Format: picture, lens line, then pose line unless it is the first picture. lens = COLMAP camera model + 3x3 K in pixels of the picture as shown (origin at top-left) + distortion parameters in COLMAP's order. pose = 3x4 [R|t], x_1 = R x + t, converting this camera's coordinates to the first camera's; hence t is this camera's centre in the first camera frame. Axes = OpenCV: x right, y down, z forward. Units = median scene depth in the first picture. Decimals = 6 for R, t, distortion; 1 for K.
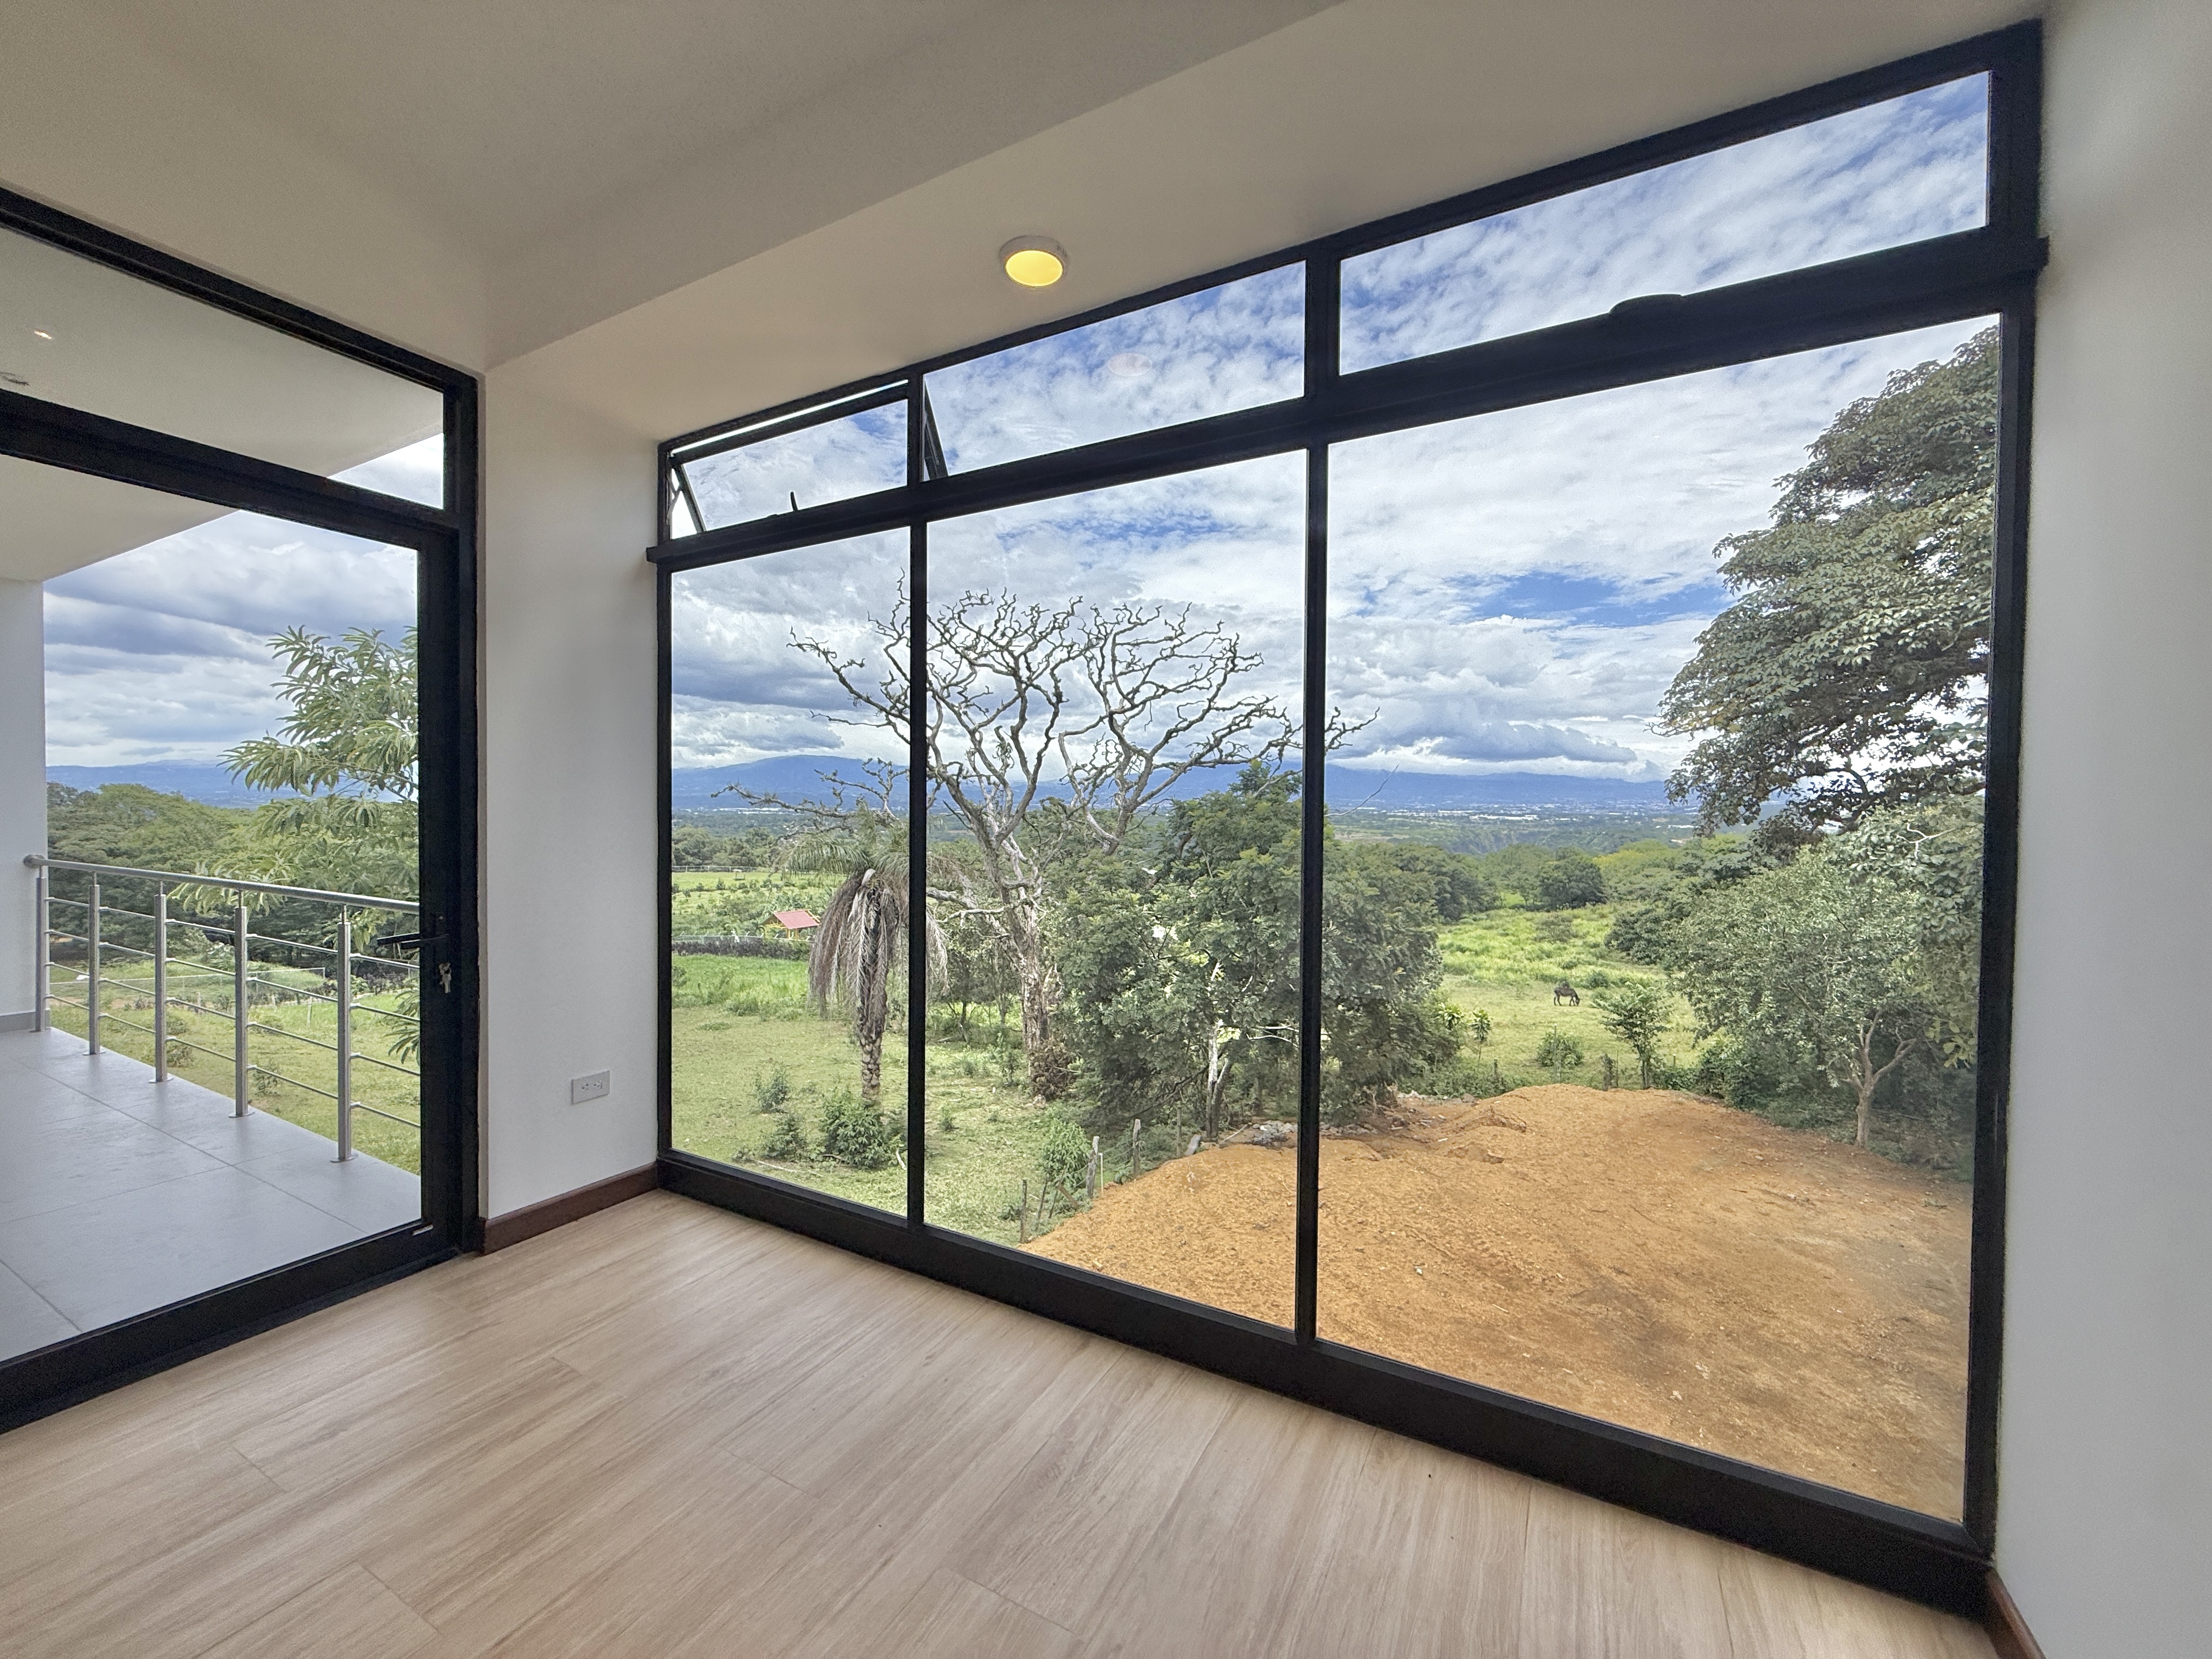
lens RADIAL K [[881.0, 0, 1099.7], [0, 881.0, 826.9], [0, 0, 1]] dist [-0.001255, 0.000426]
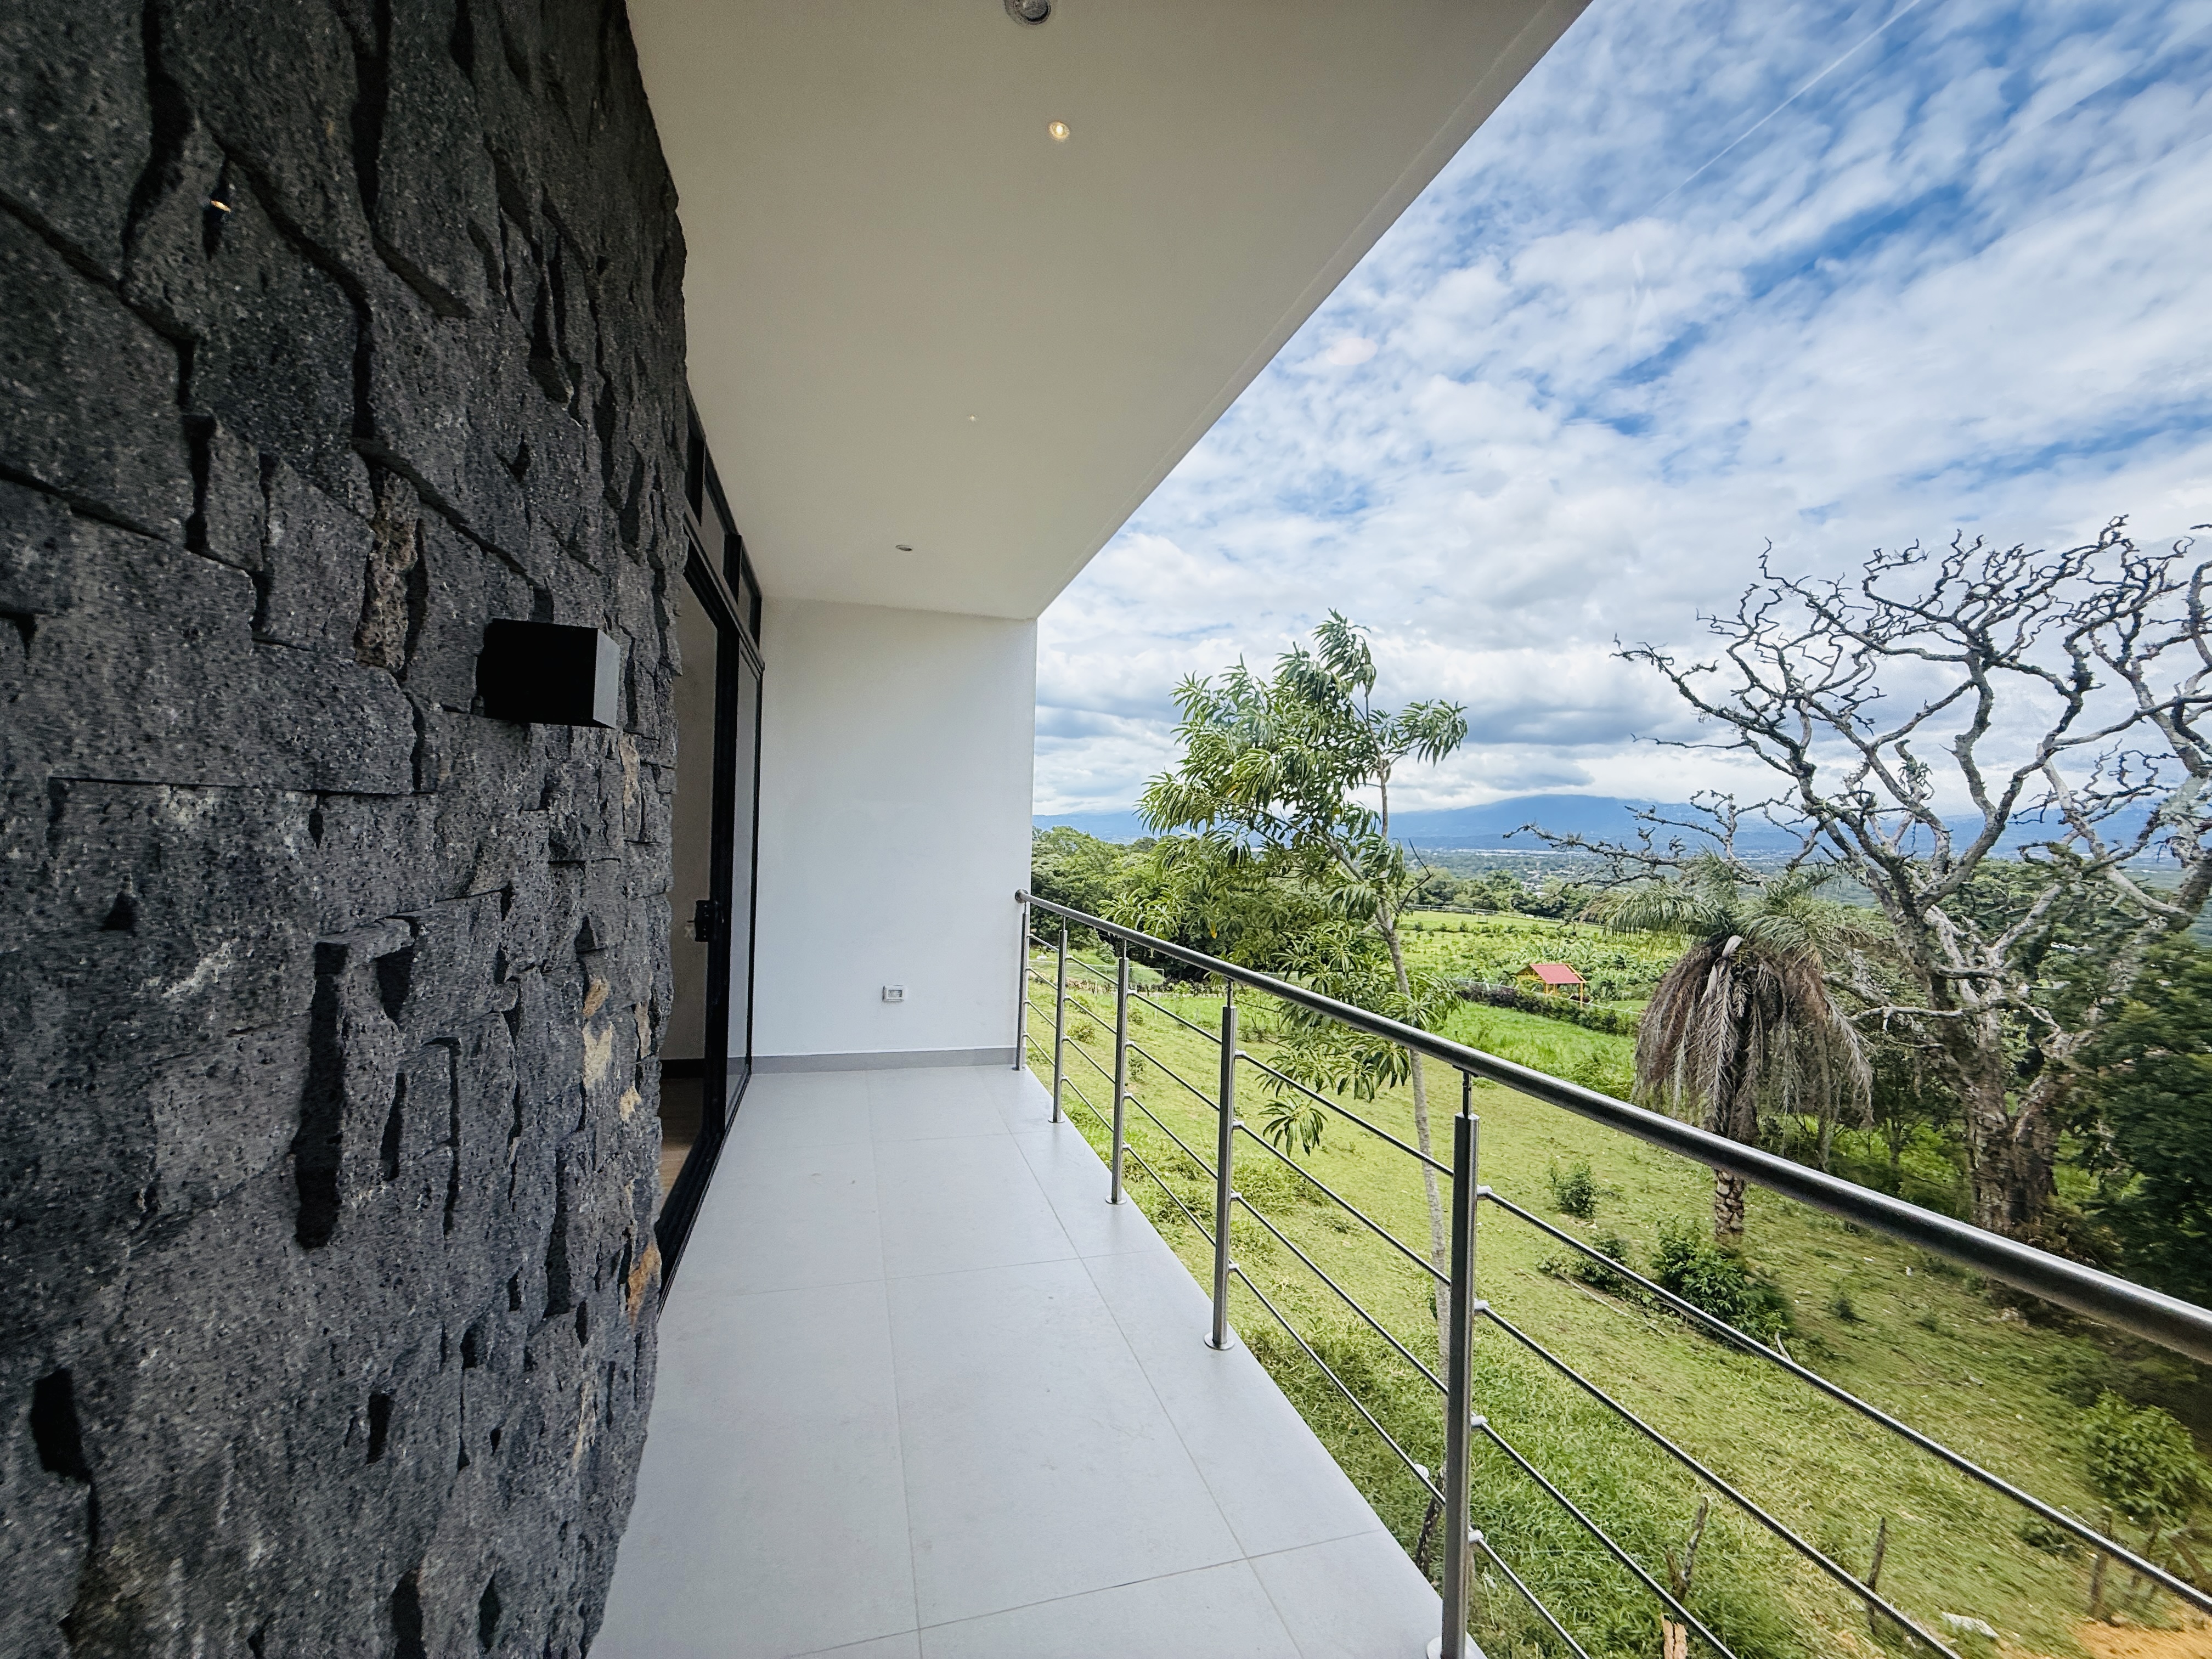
lens RADIAL K [[881.0, 0, 1095.2], [0, 881.0, 829.9], [0, 0, 1]] dist [-0.001255, 0.000426]
pose [[0.699107, -0.000073, -0.715017, -0.084335], [-0.030737, 0.999073, -0.030155, -0.002384], [0.714356, 0.043059, 0.698456, 0.068987]]
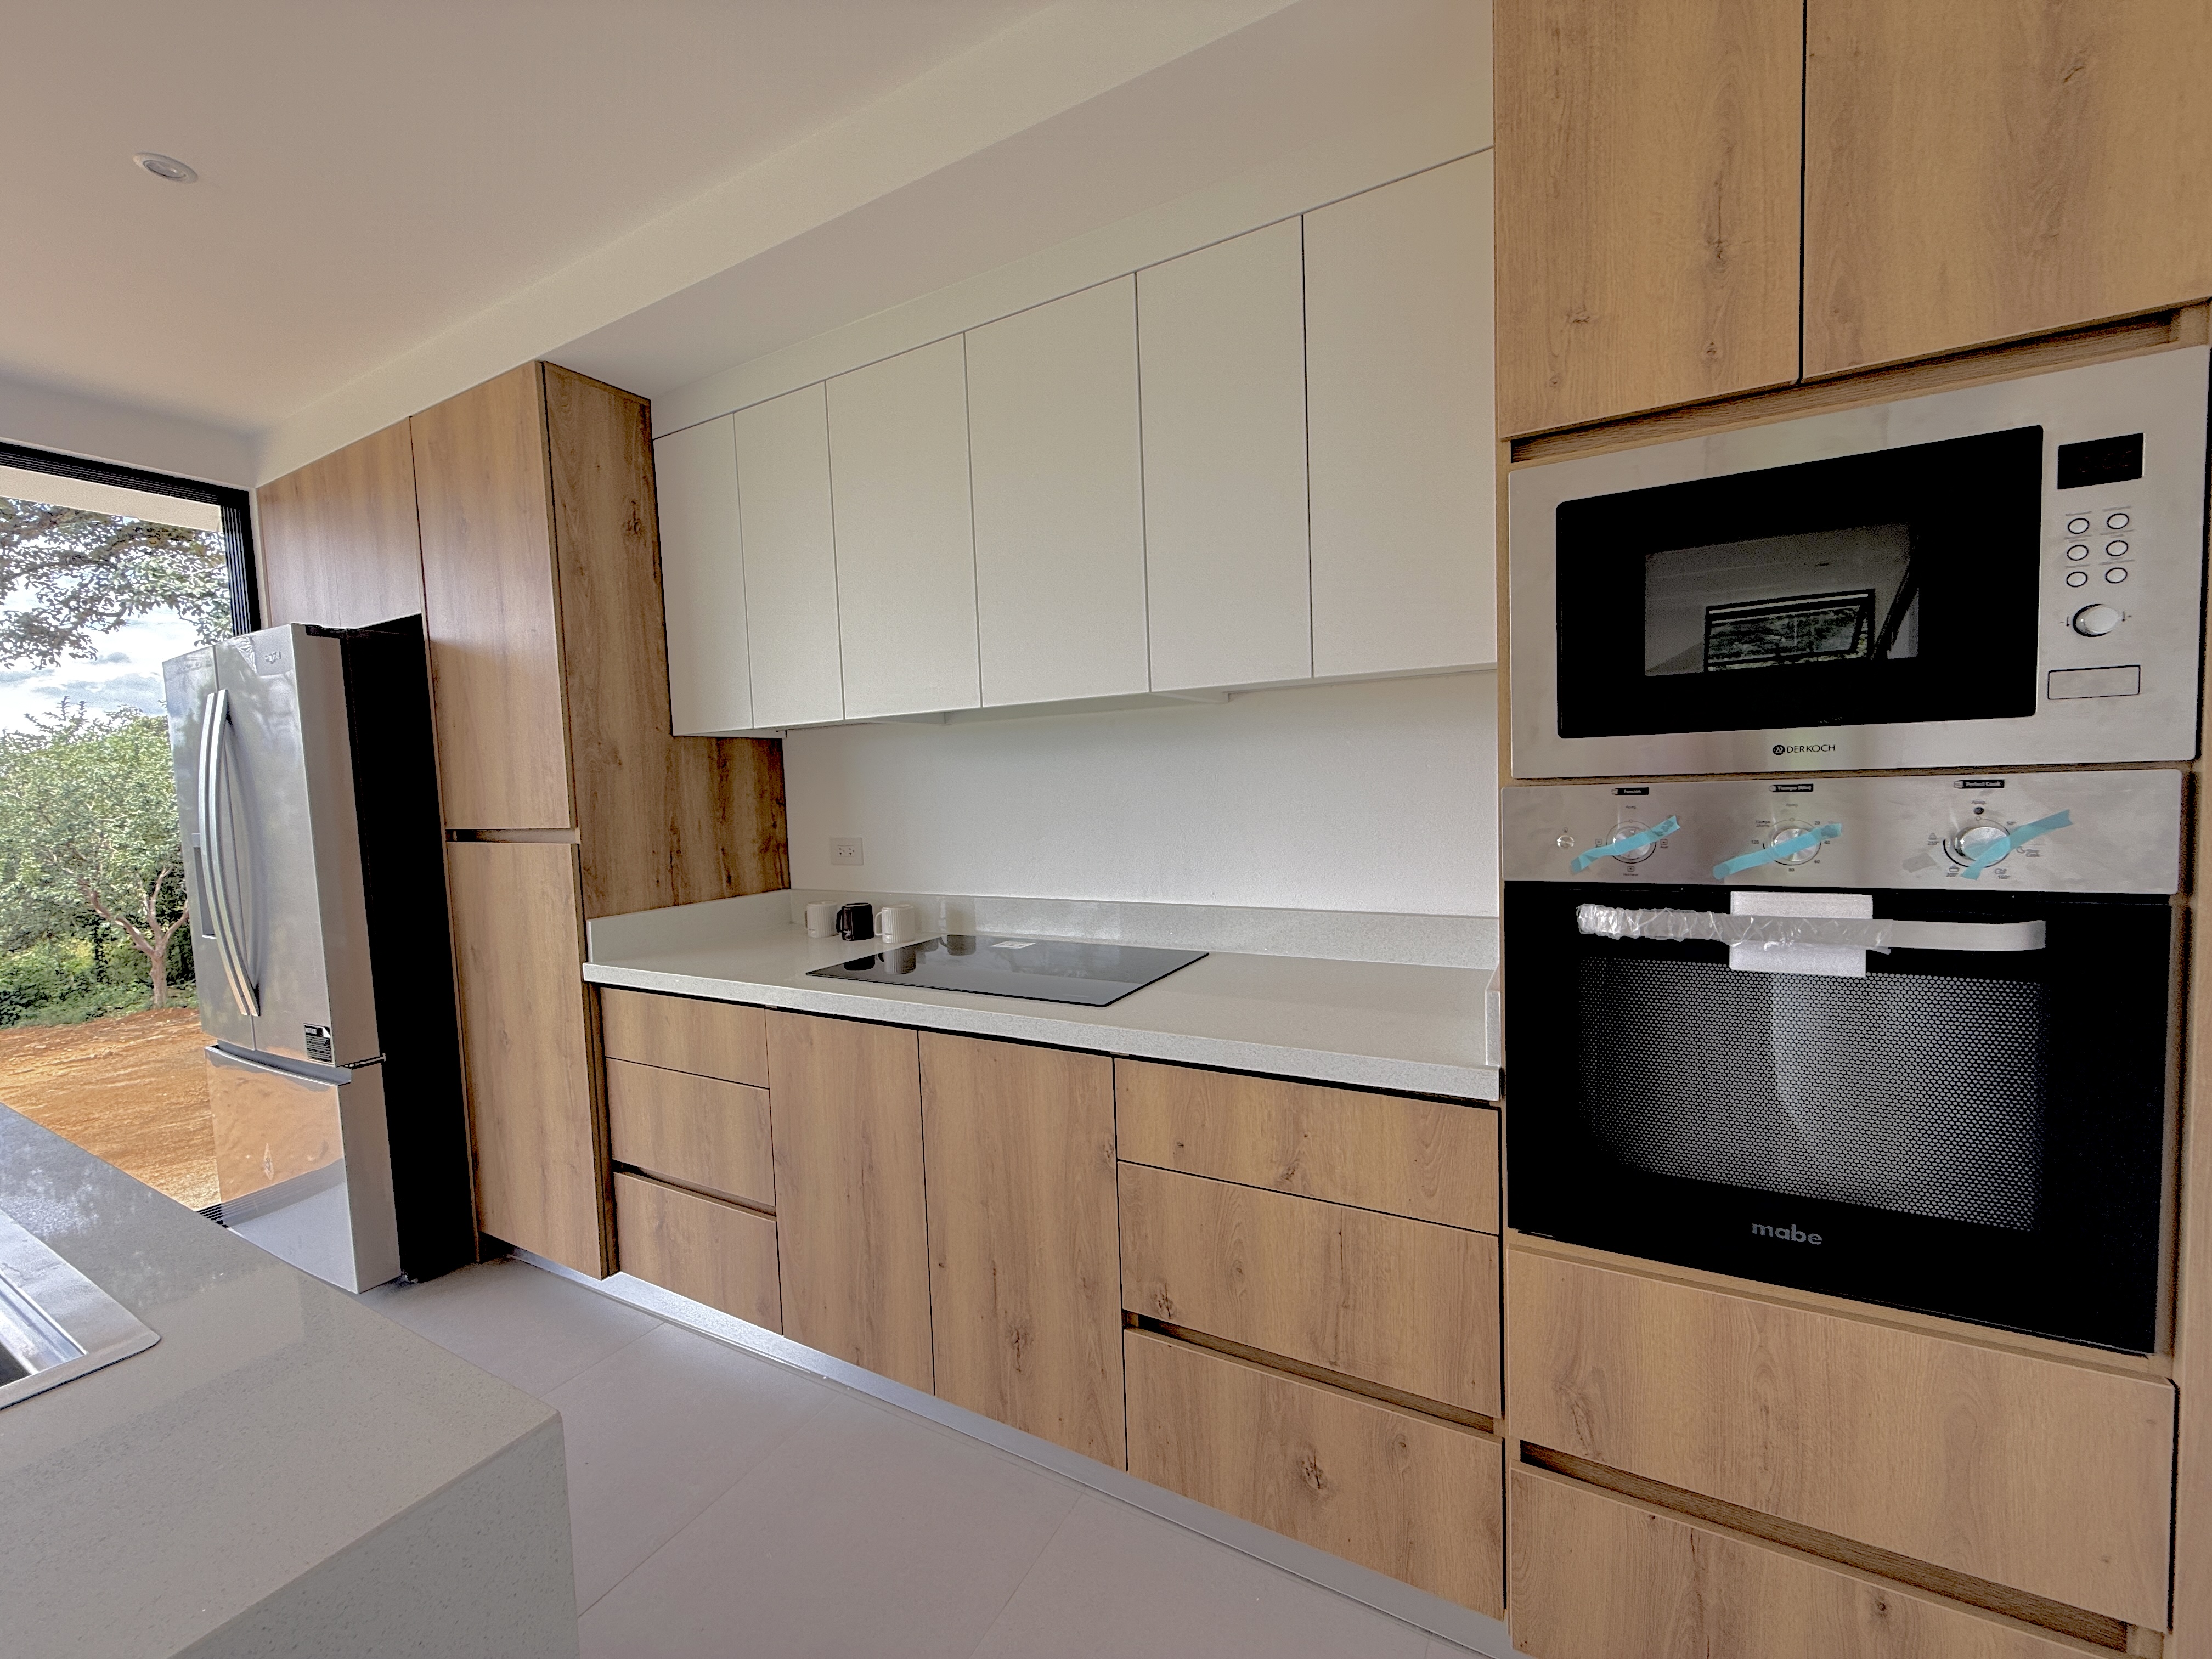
lens RADIAL K [[881.0, 0, 1097.3], [0, 881.0, 828.9], [0, 0, 1]] dist [-0.001255, 0.000426]
pose [[0.005062, -0.070785, 0.997479, -0.098749], [0.053748, 0.996069, 0.070412, 0.114405], [-0.998542, 0.053256, 0.008847, -0.077766]]
